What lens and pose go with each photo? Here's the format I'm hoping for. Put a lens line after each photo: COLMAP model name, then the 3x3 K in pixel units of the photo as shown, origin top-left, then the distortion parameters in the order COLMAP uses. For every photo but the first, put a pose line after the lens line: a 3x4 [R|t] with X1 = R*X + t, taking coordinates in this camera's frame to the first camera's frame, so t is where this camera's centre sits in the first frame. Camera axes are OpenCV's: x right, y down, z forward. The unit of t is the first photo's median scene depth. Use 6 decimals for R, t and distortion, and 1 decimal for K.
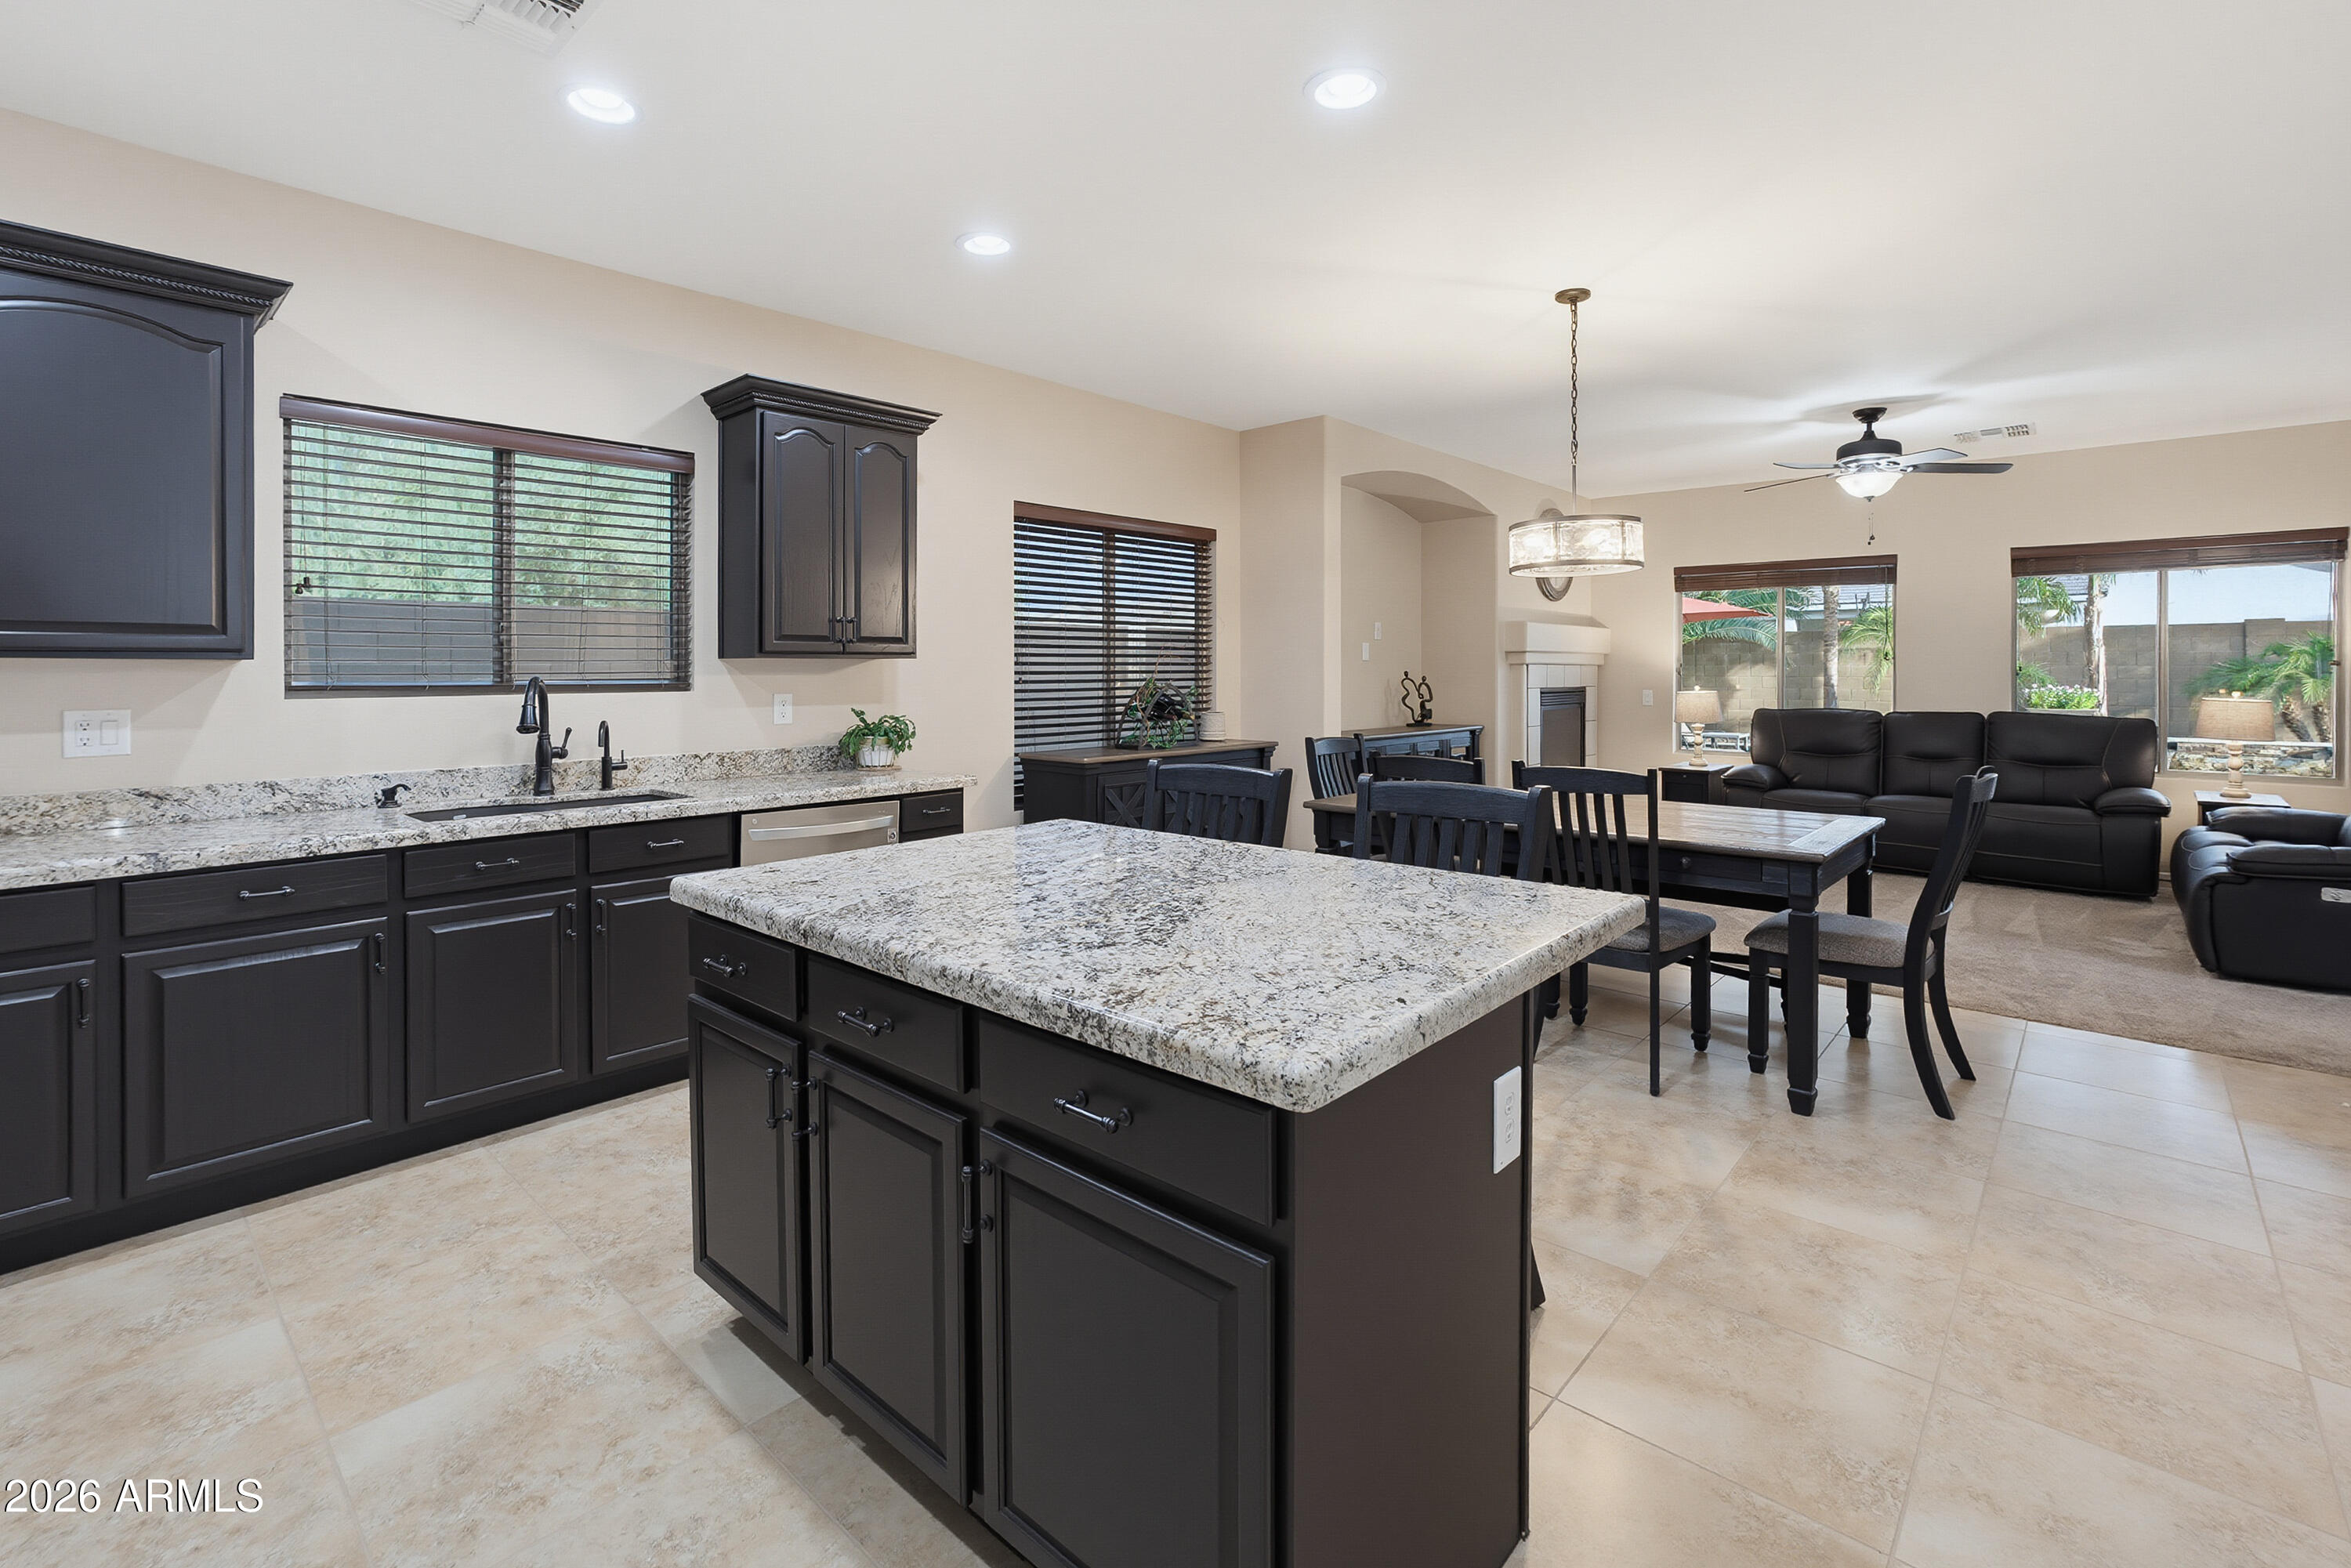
lens RADIAL K [[1050.0, 0, 1156.9], [0, 1050.0, 669.5], [0, 0, 1]] dist [-0.024672, 0.006818]
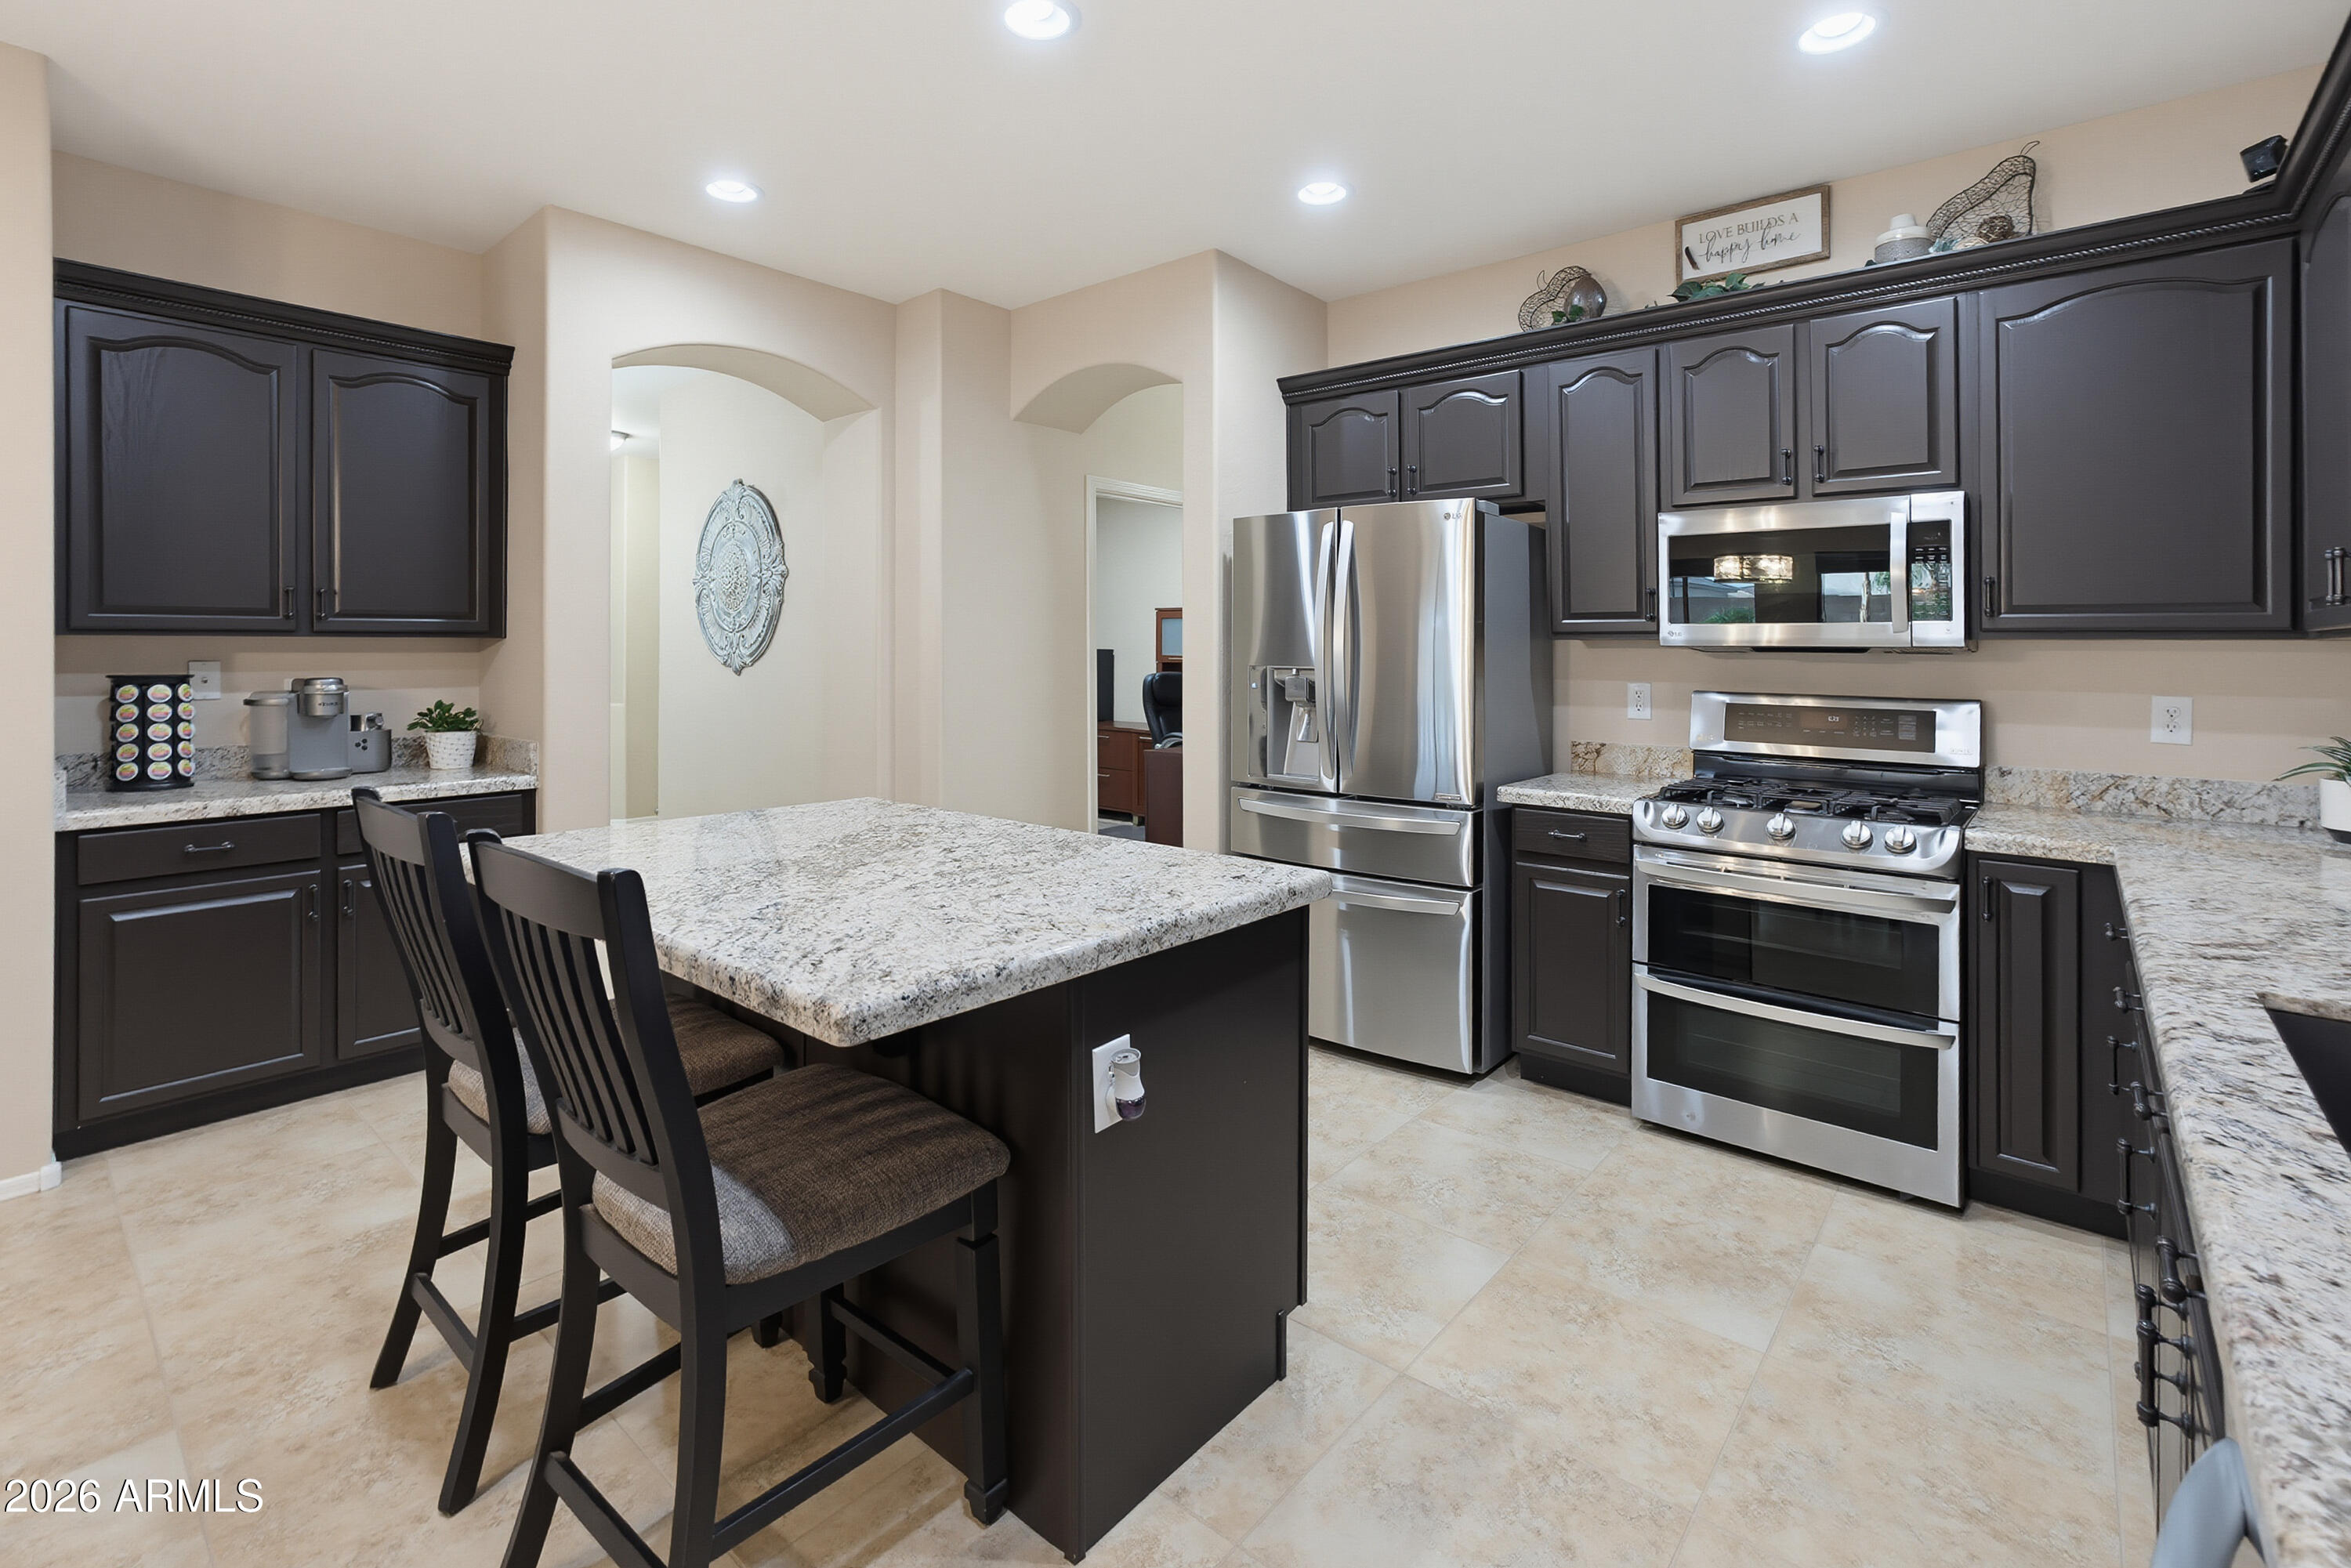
lens RADIAL K [[1050.0, 0, 1143.6], [0, 1050.0, 646.4], [0, 0, 1]] dist [-0.024672, 0.006818]
pose [[-0.999663, 0.000398, -0.025958, -0.166704], [0.000560, 0.999981, -0.006214, 0.001062], [0.025955, -0.006226, -0.999644, 1.169245]]
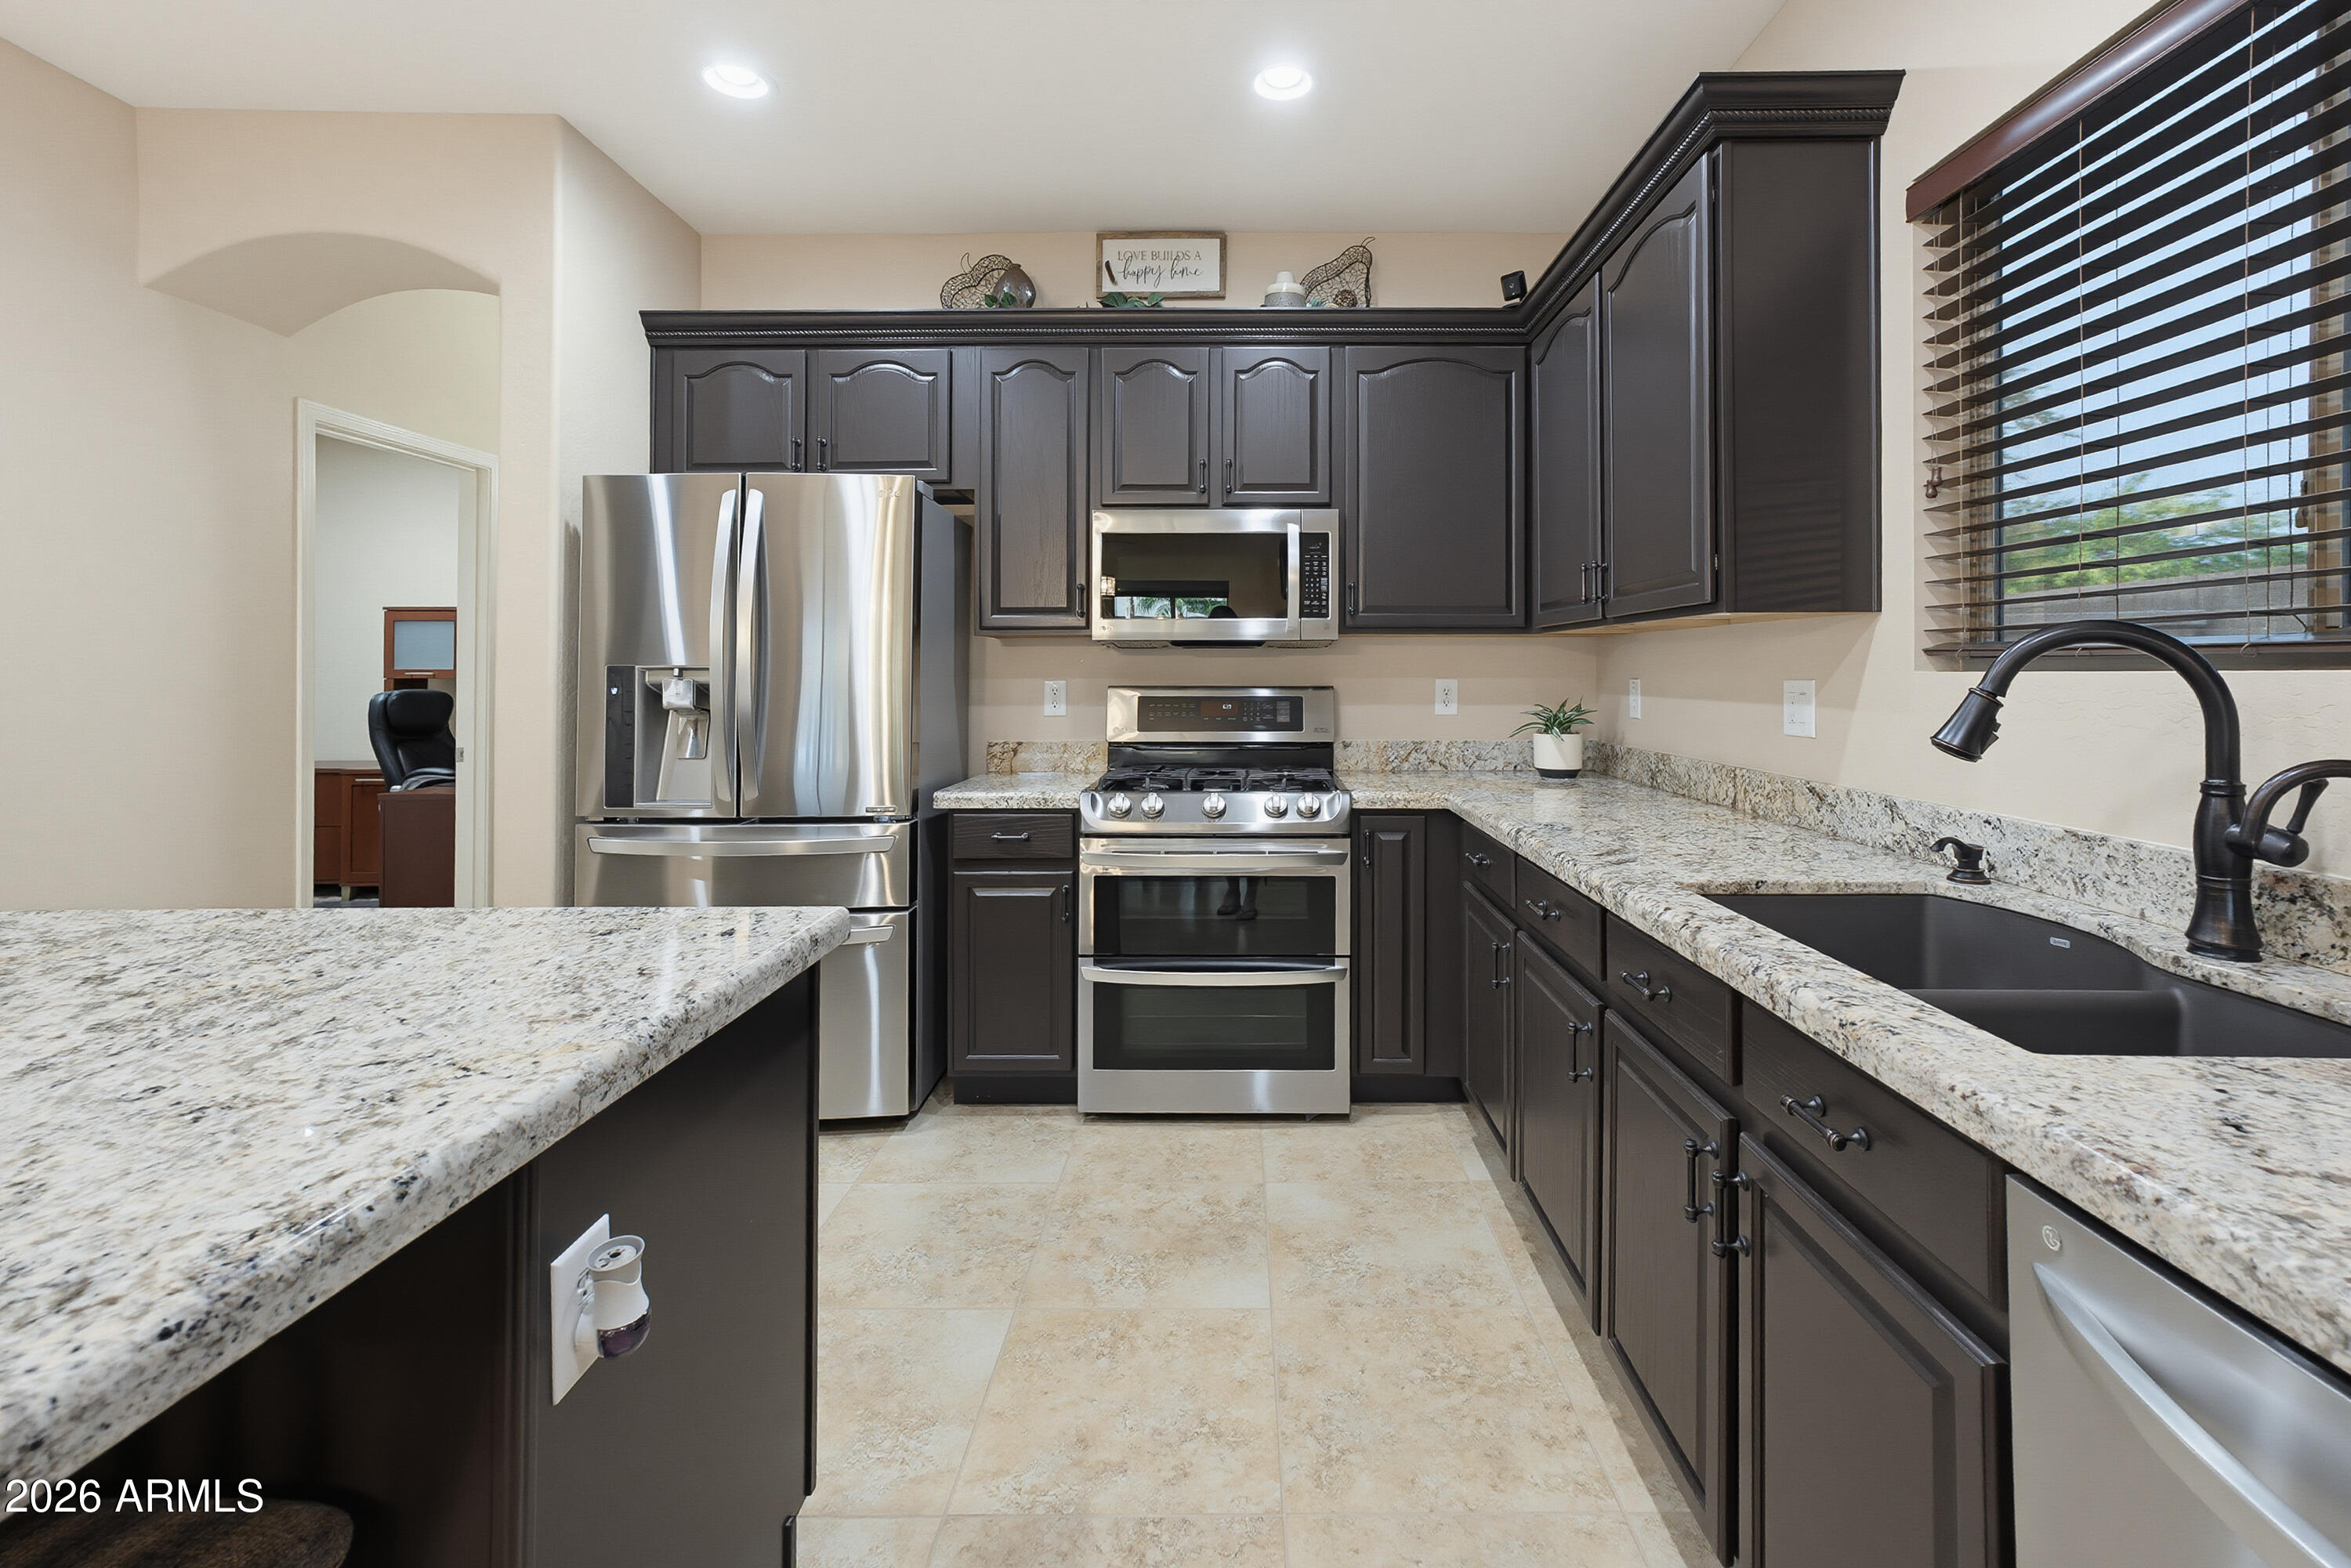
lens RADIAL K [[1050.0, 0, 1260.0], [0, 1050.0, 643.0], [0, 0, 1]] dist [-0.024672, 0.006818]
pose [[-0.725994, -0.009348, -0.687638, -0.107621], [0.007540, 0.999739, -0.021552, 0.019253], [0.687660, -0.020832, -0.725734, 1.043653]]
